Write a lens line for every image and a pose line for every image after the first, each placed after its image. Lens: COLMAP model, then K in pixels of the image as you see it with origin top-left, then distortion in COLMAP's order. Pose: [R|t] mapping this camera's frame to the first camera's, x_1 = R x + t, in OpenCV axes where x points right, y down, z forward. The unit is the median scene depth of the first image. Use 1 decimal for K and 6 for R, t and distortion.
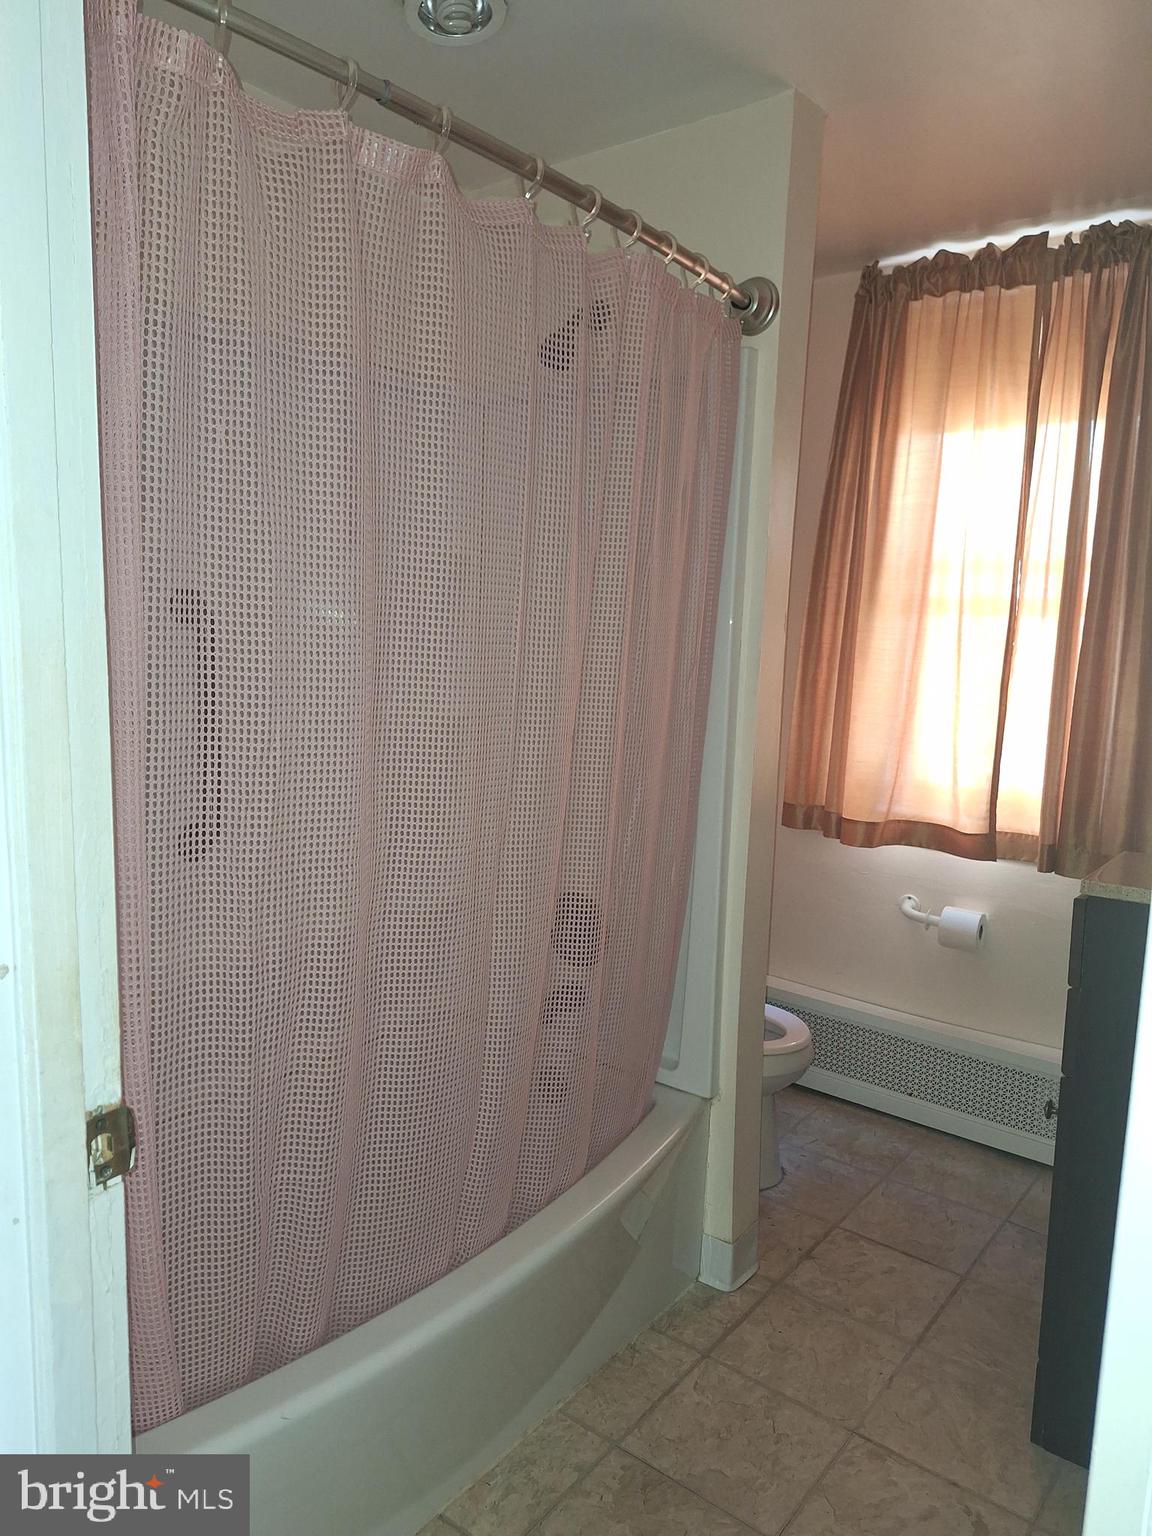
lens RADIAL K [[1068.4, 0, 553.7], [0, 1068.4, 772.4], [0, 0, 1]] dist [0.077574, -0.081950]
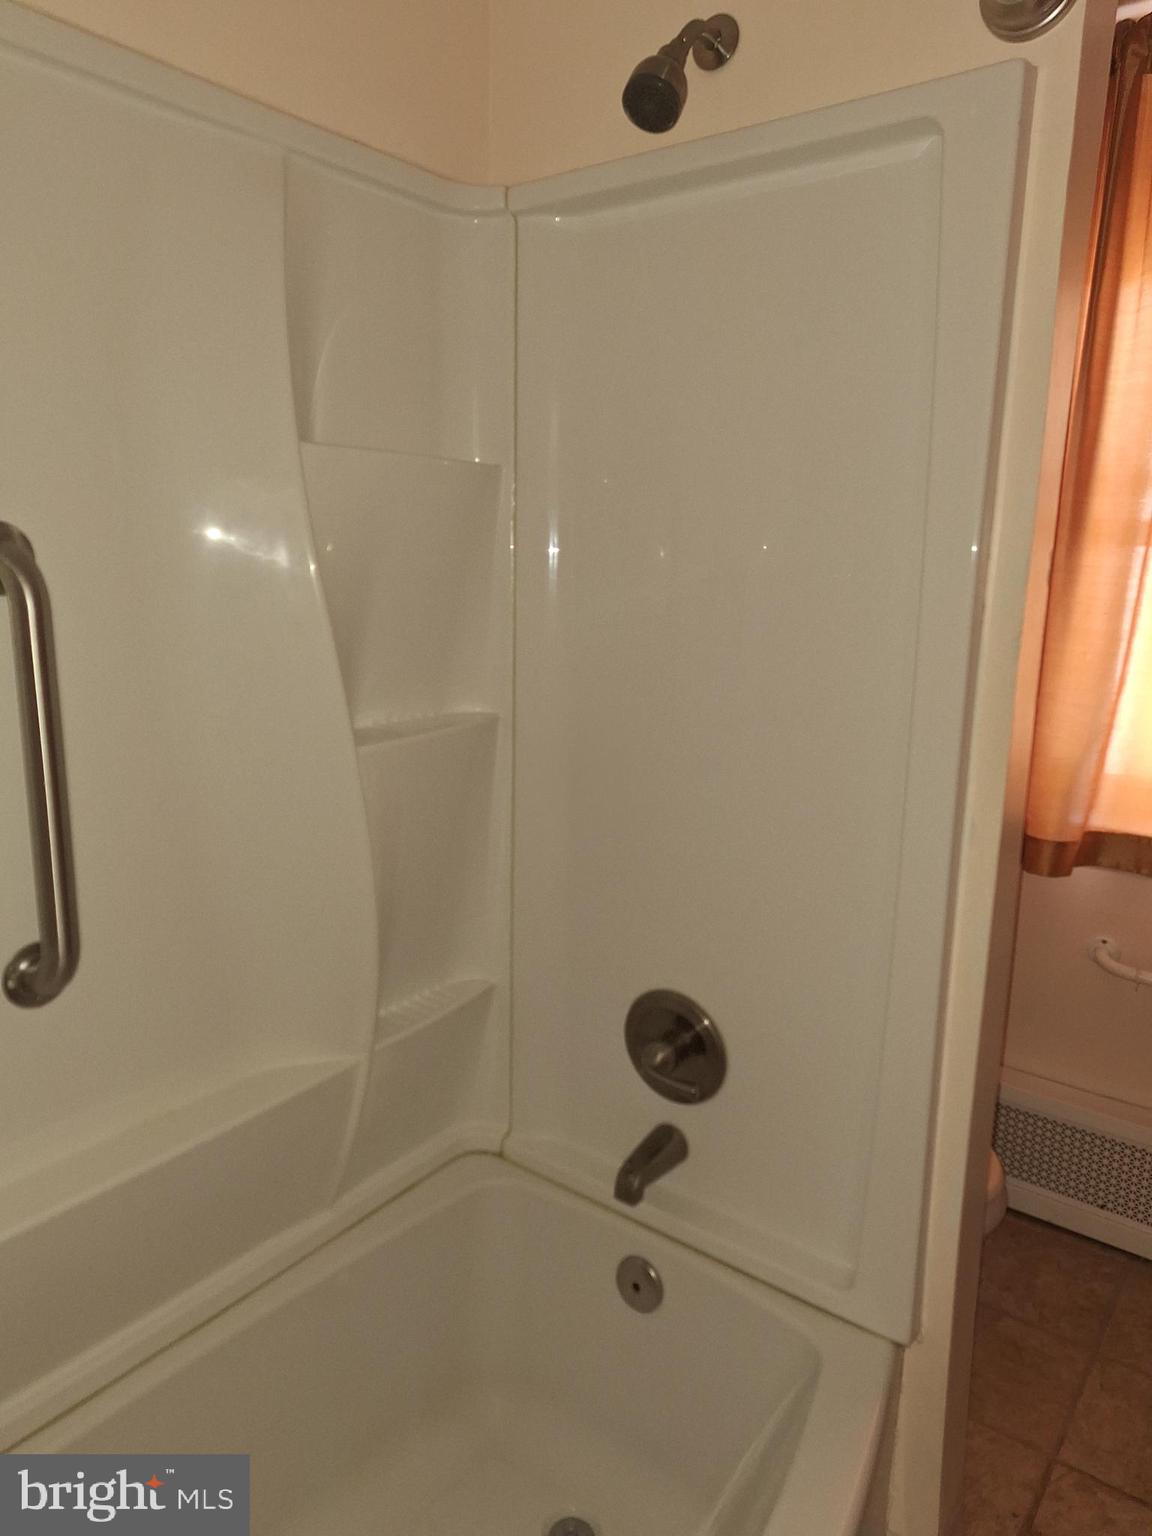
lens RADIAL K [[1048.6, 0, 577.0], [0, 1048.6, 769.3], [0, 0, 1]] dist [0.075100, -0.060605]
pose [[0.999734, -0.015725, 0.016865, -0.039897], [0.014909, 0.998761, 0.047468, -0.045136], [-0.017591, -0.047204, 0.998730, 0.357254]]
